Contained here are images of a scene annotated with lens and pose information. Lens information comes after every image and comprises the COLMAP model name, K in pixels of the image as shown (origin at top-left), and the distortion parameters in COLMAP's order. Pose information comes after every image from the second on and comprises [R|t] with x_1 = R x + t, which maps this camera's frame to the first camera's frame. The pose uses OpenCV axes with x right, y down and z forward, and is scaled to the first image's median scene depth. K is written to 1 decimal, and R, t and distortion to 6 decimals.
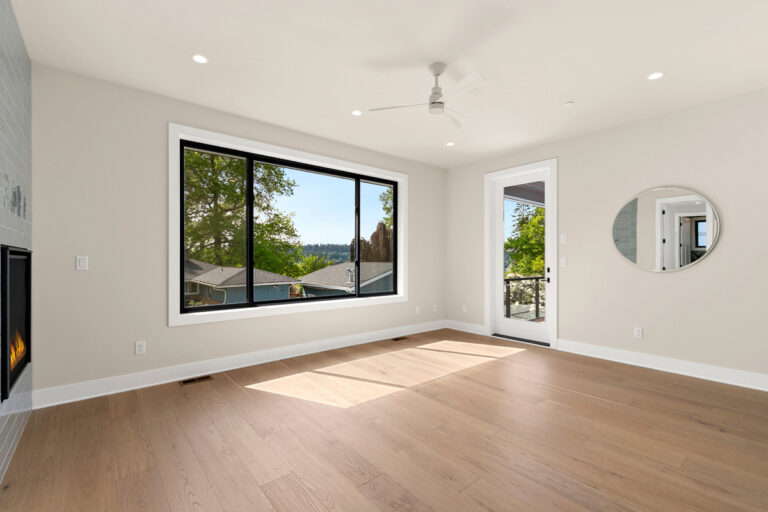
lens RADIAL K [[345.6, 0, 383.6], [0, 345.6, 256.4], [0, 0, 1]] dist [0.012652, -0.000162]
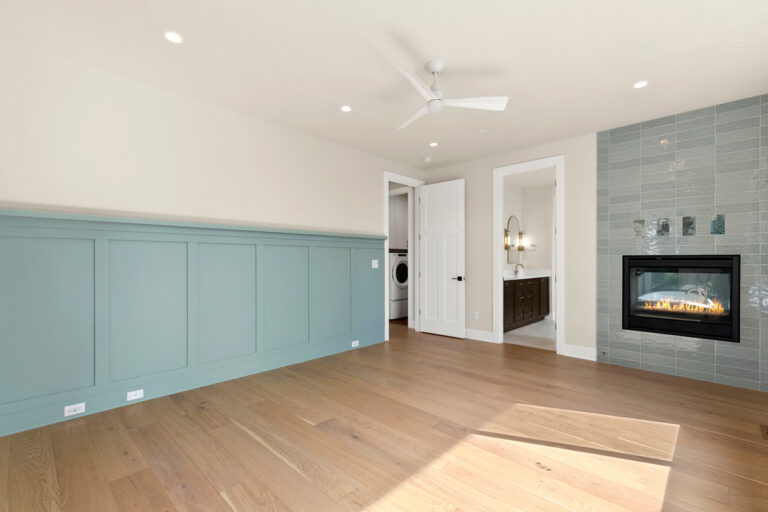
lens RADIAL K [[345.6, 0, 387.7], [0, 345.6, 263.2], [0, 0, 1]] dist [0.012652, -0.000162]
pose [[-0.993070, 0.004761, -0.117431, 0.396761], [0.004426, 0.999985, 0.003116, 0.003741], [0.117444, 0.002575, -0.993076, 1.951849]]
